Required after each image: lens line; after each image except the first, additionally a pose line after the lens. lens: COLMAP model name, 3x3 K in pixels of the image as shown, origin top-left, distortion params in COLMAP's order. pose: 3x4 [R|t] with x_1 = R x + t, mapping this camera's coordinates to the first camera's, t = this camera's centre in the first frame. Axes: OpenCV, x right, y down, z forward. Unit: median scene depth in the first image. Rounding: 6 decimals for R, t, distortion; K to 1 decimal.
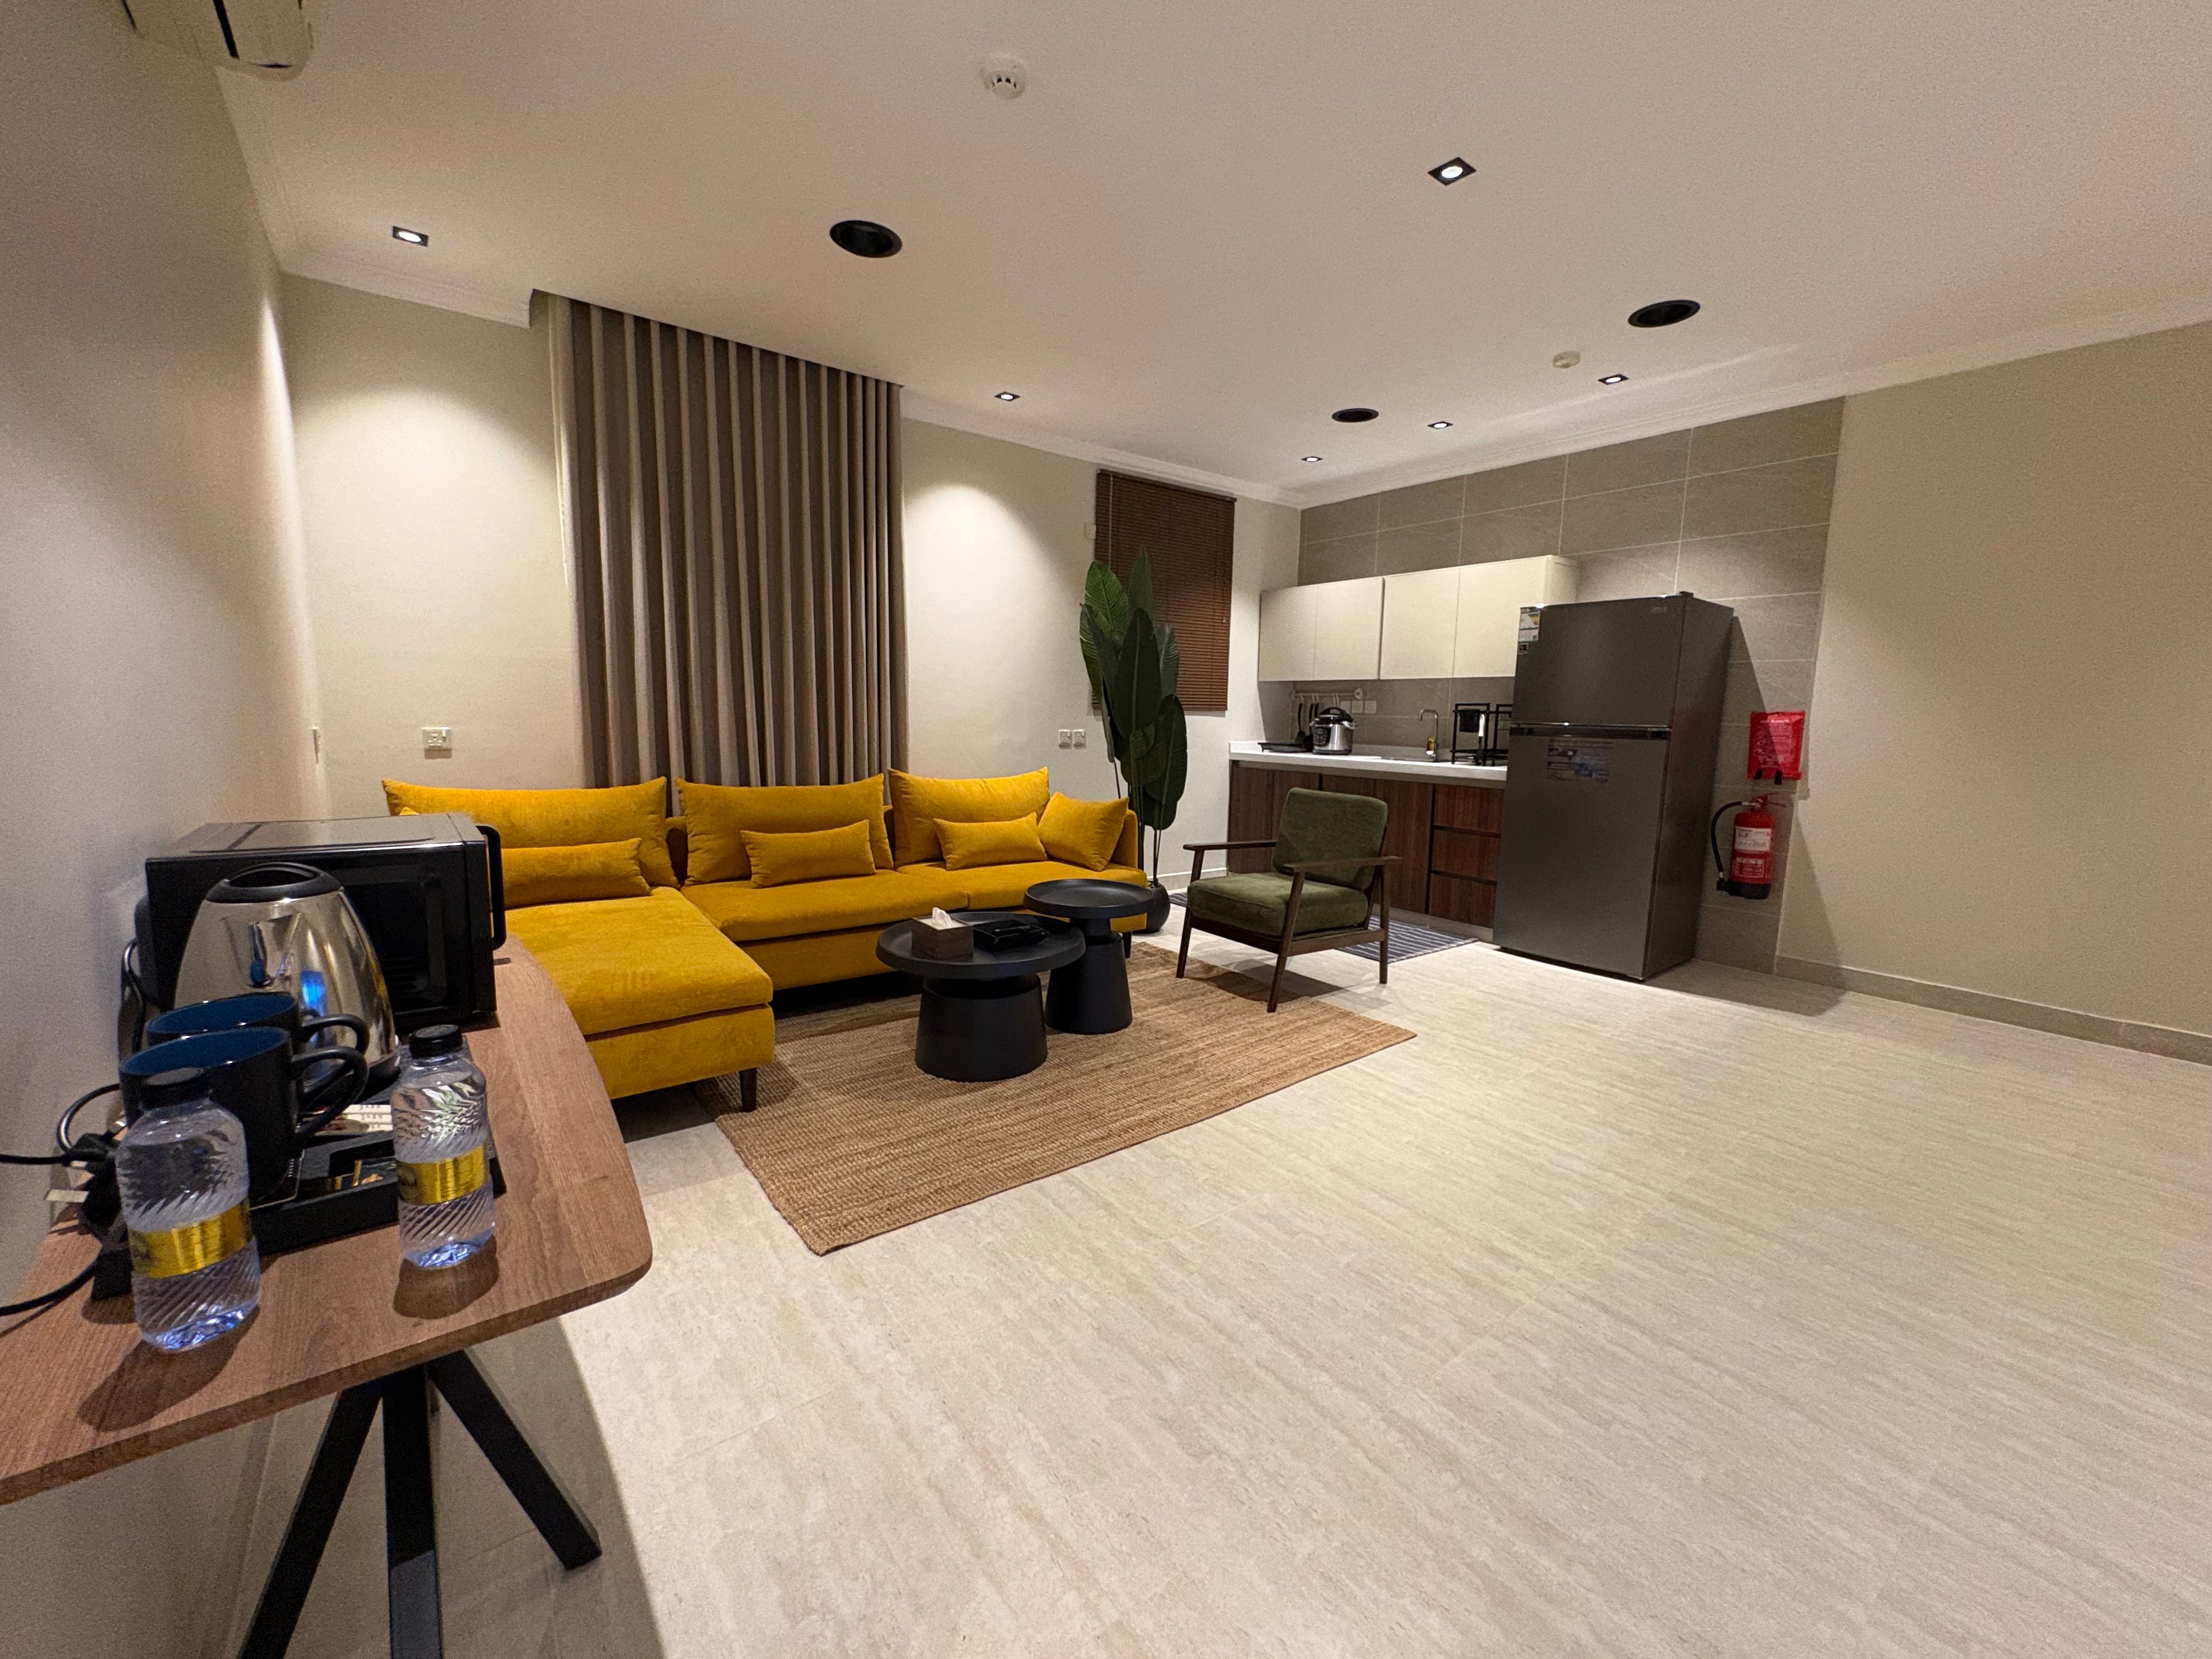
lens RADIAL K [[879.1, 0, 1106.6], [0, 879.1, 823.3], [0, 0, 1]] dist [-0.005046, -0.000050]
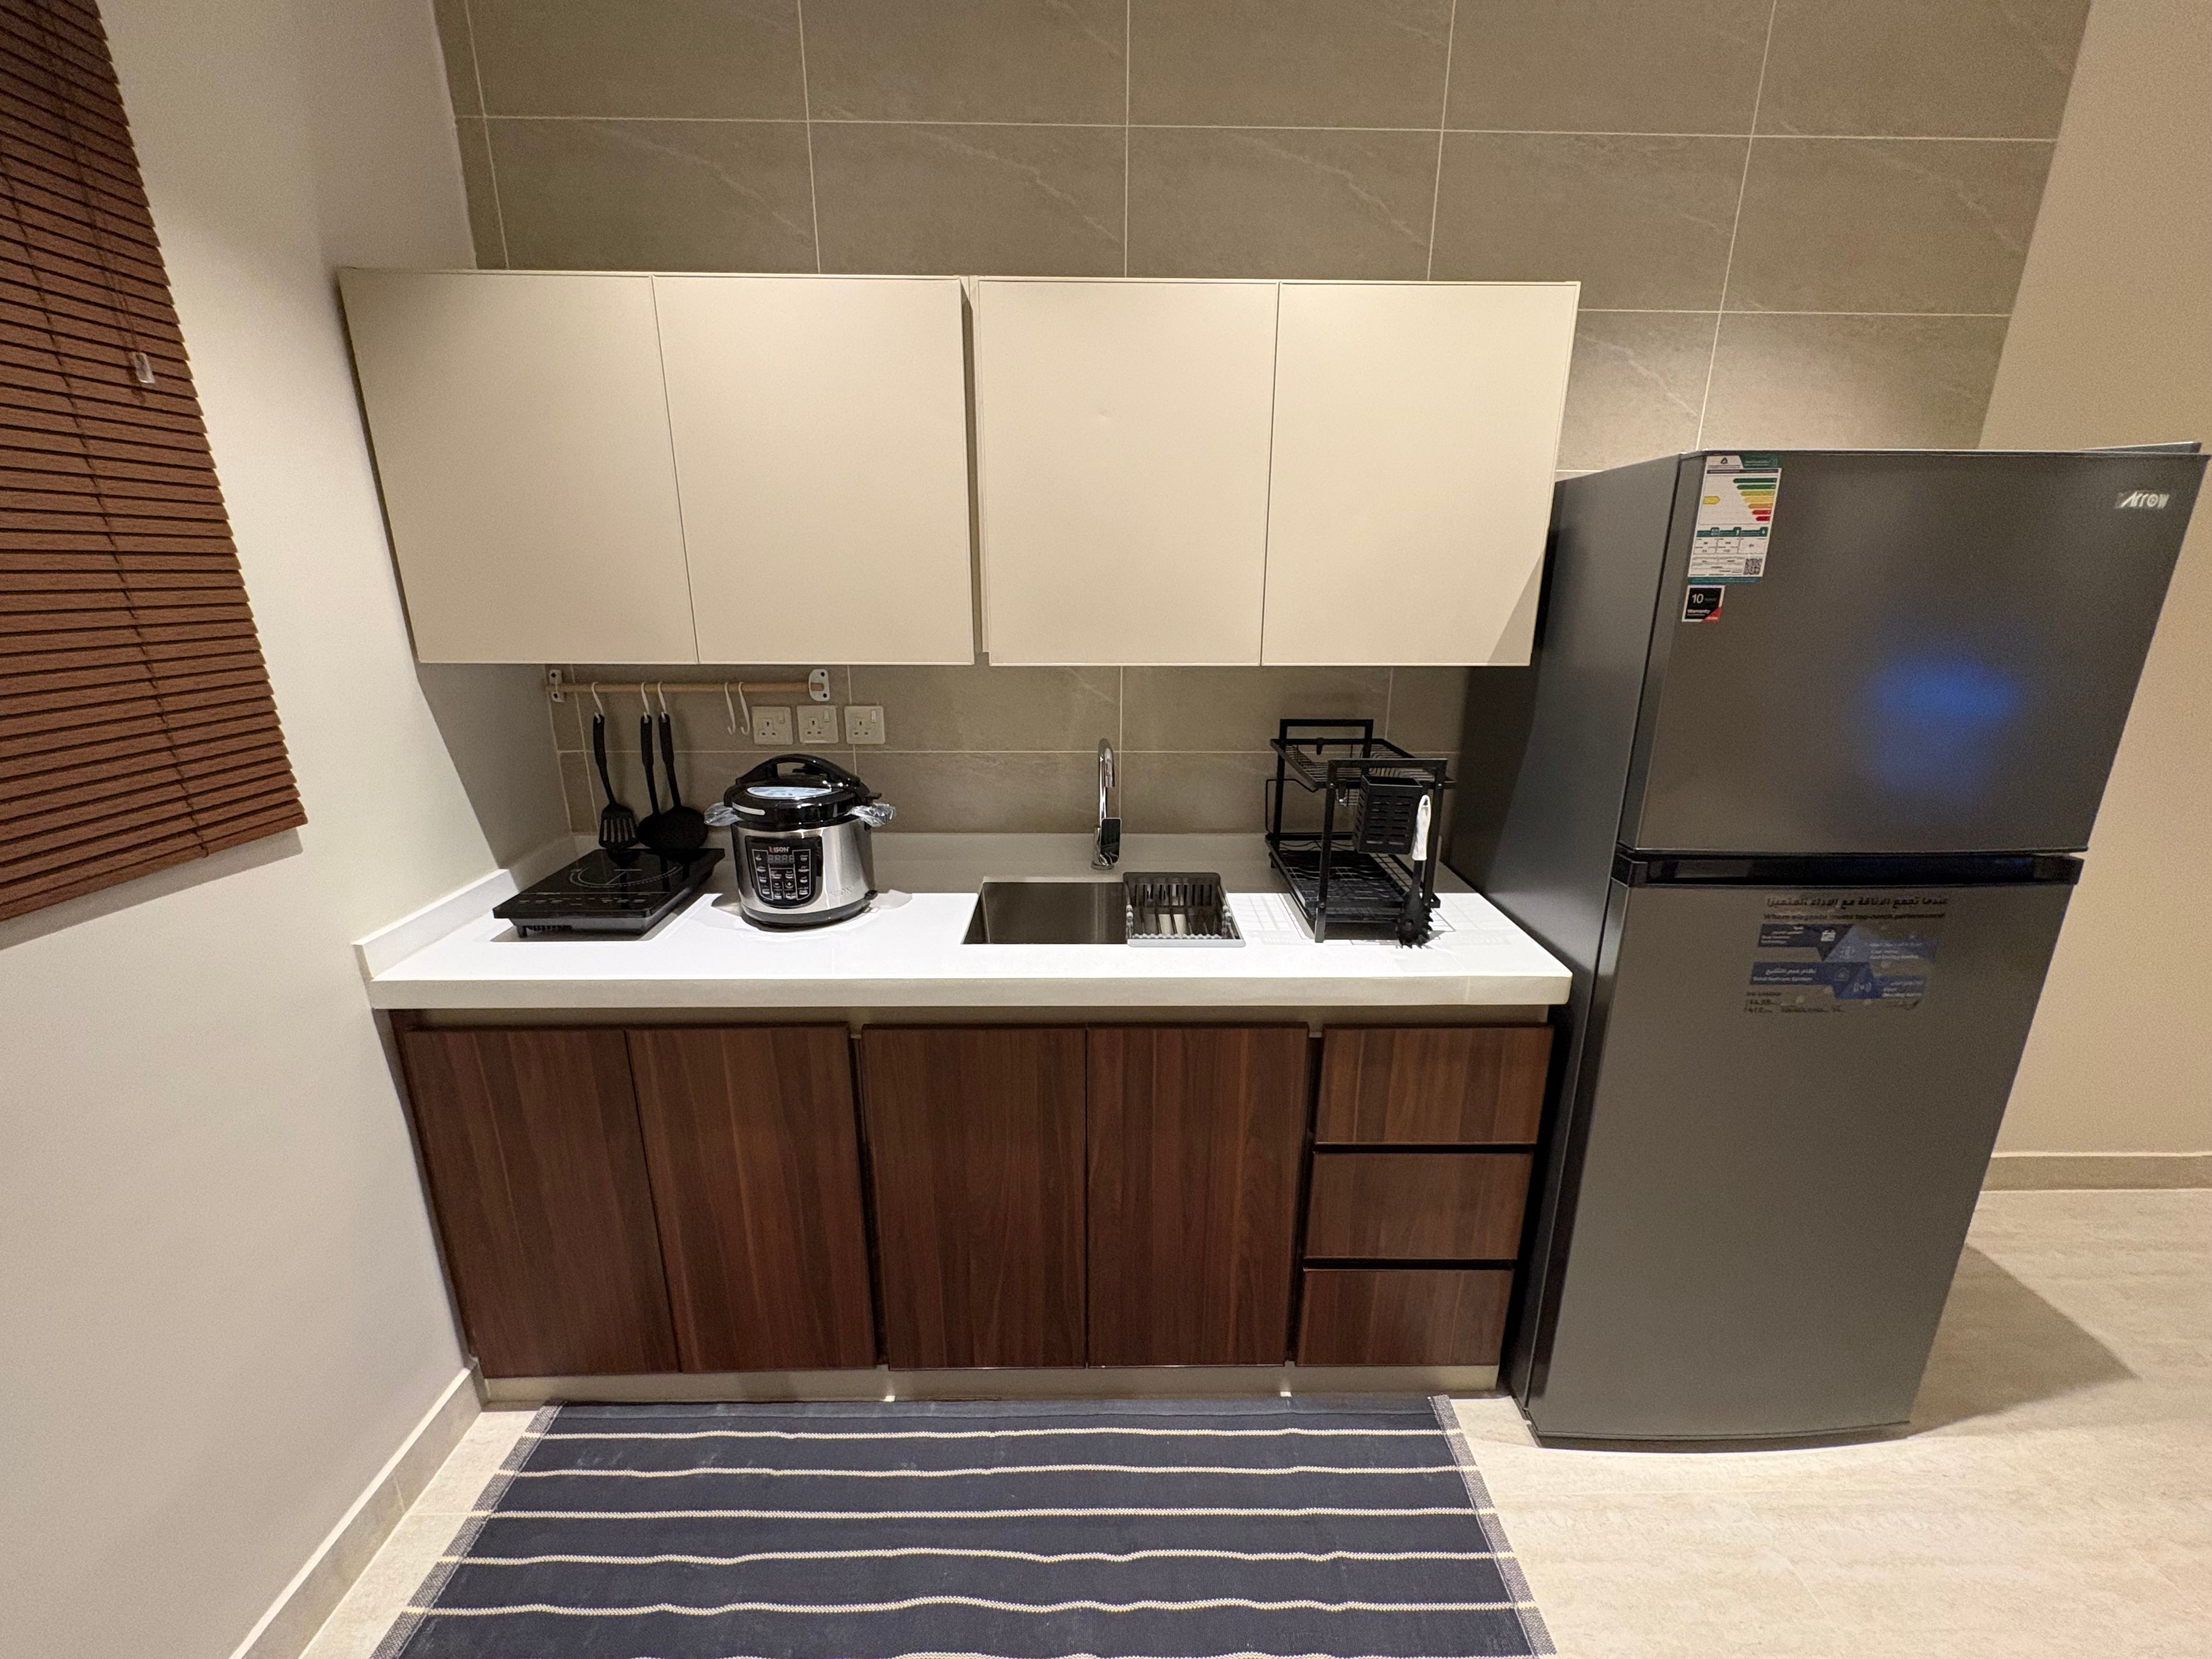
lens RADIAL K [[879.1, 0, 1114.0], [0, 879.1, 836.4], [0, 0, 1]] dist [-0.005046, -0.000050]
pose [[0.596393, -0.244647, 0.764502, 0.140717], [0.113268, 0.968542, 0.221580, -0.238798], [-0.794661, -0.045555, 0.605342, 1.109279]]
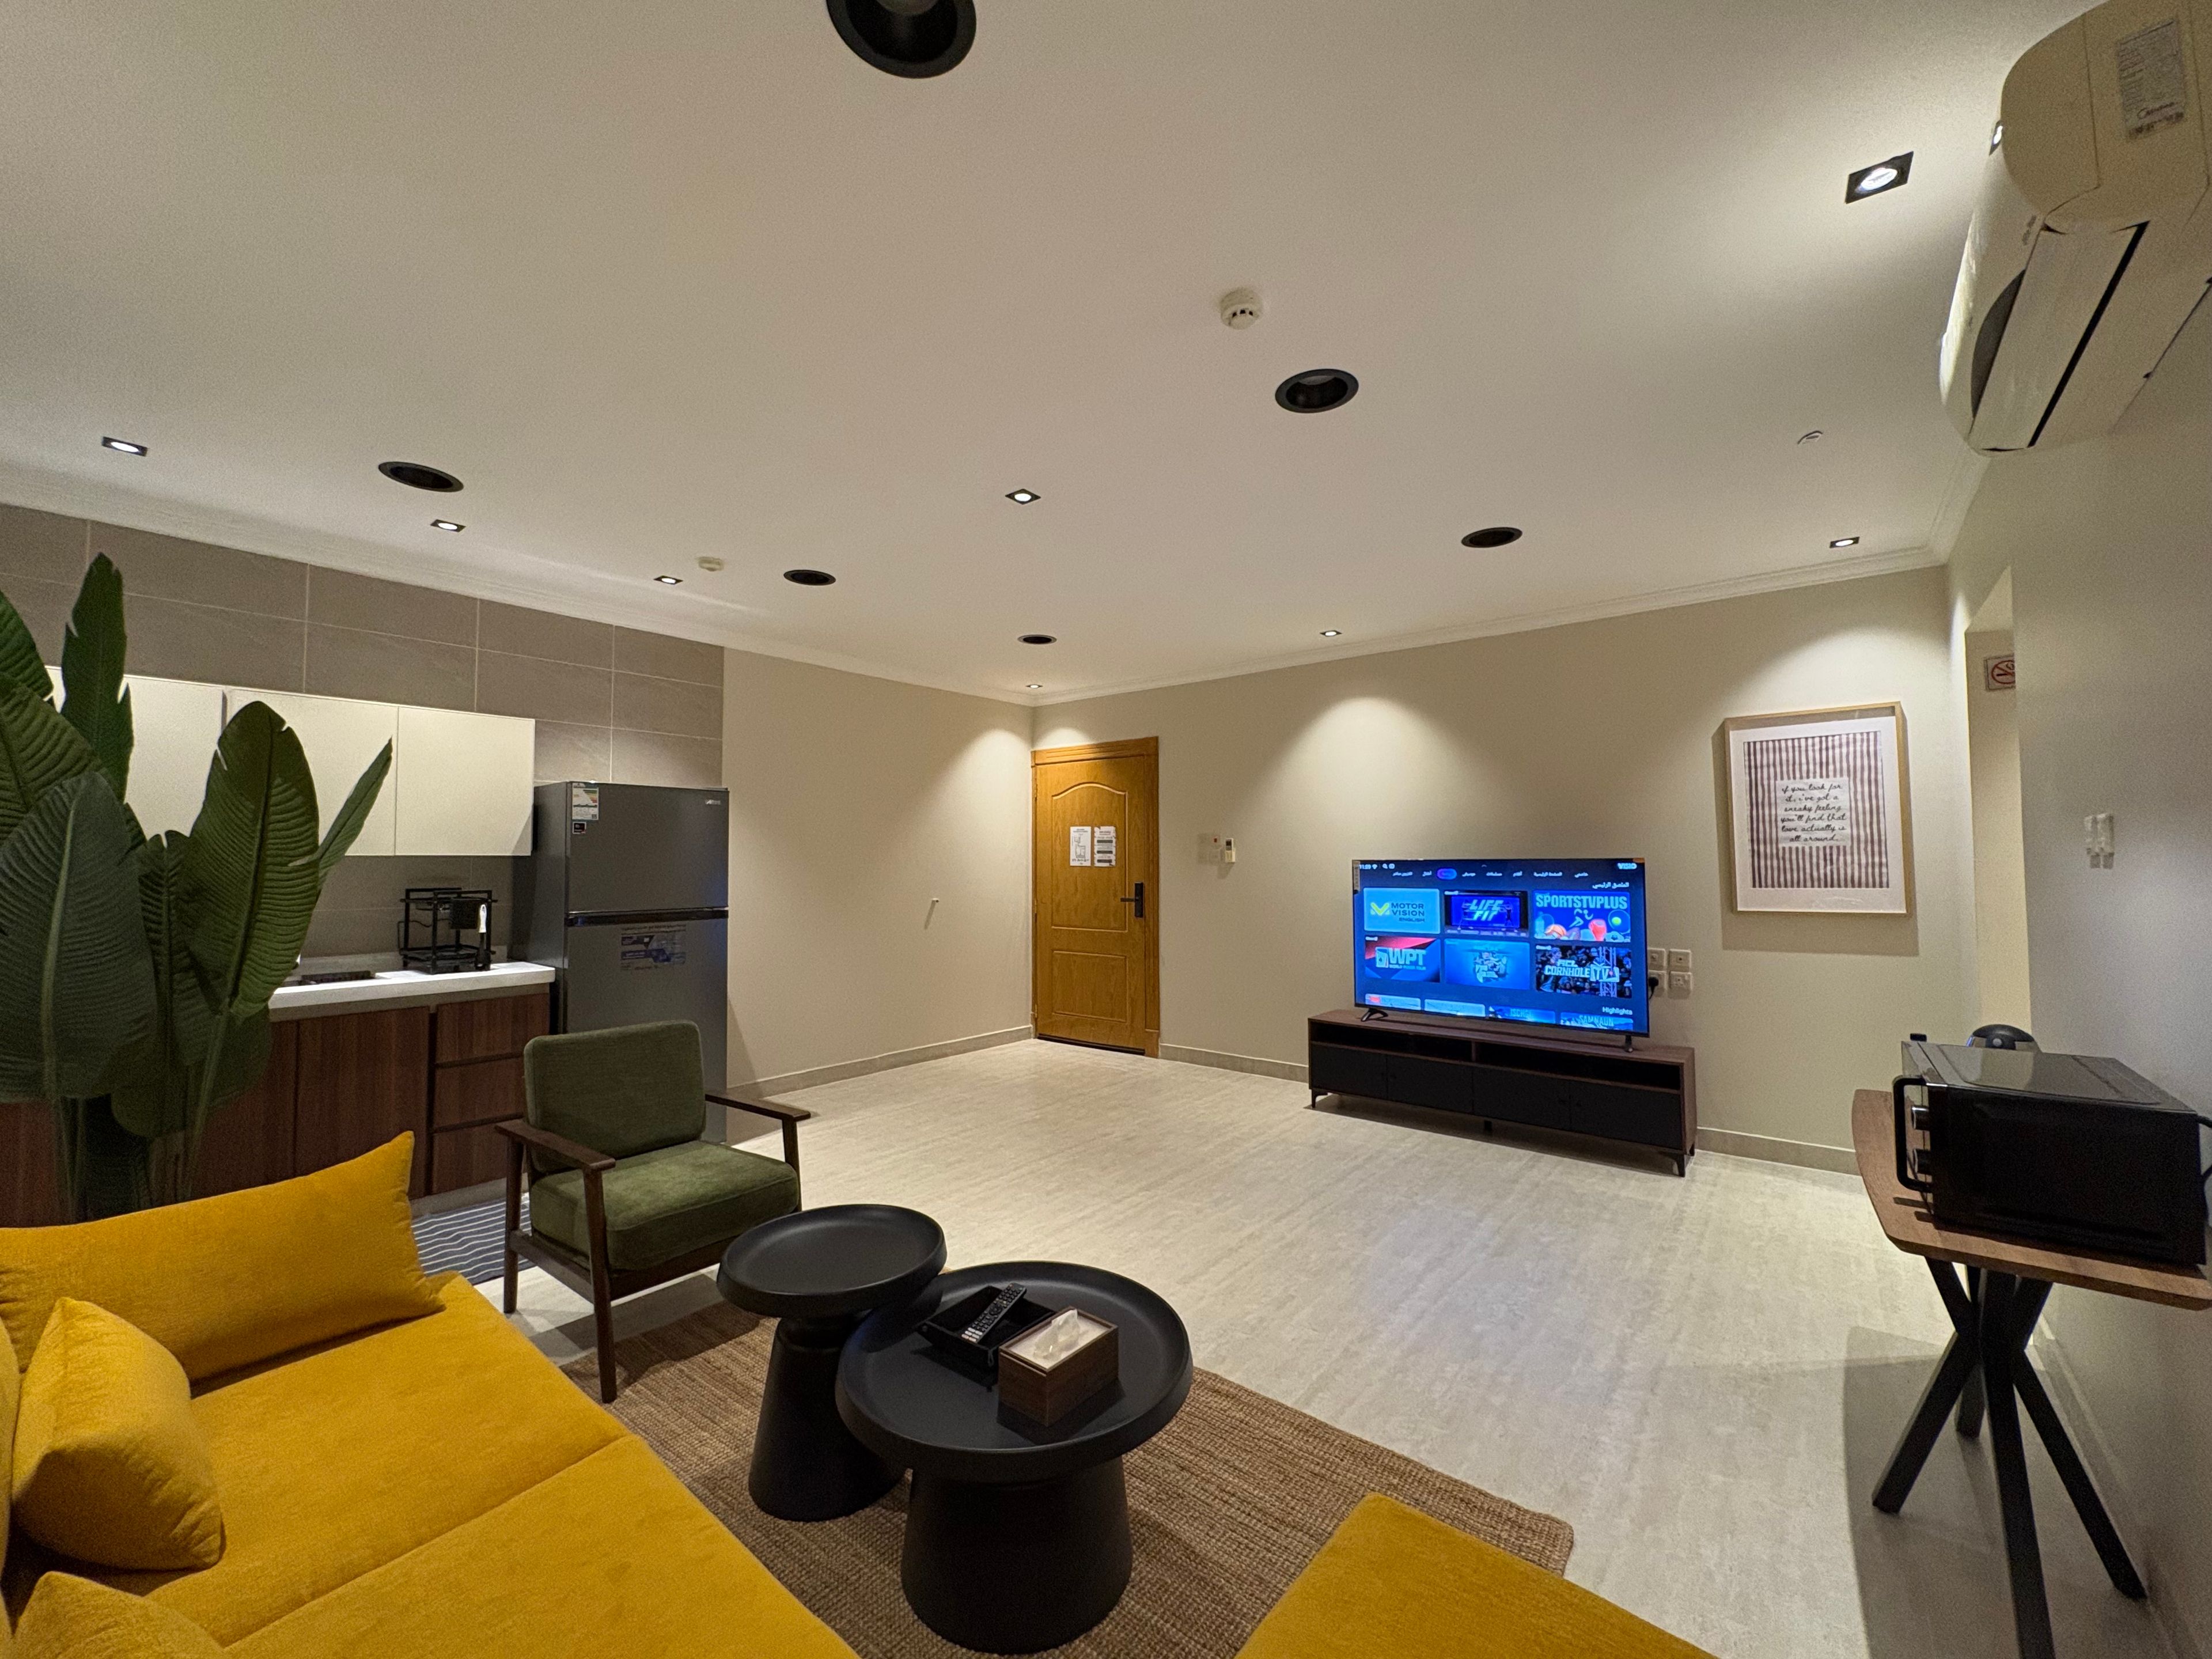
lens RADIAL K [[879.1, 0, 1106.4], [0, 879.1, 824.2], [0, 0, 1]] dist [-0.005046, -0.000050]
pose [[-0.228219, 0.021305, 0.973377, -0.561845], [0.124696, 0.992166, 0.007520, -0.162905], [-0.965591, 0.123092, -0.229088, 0.787505]]
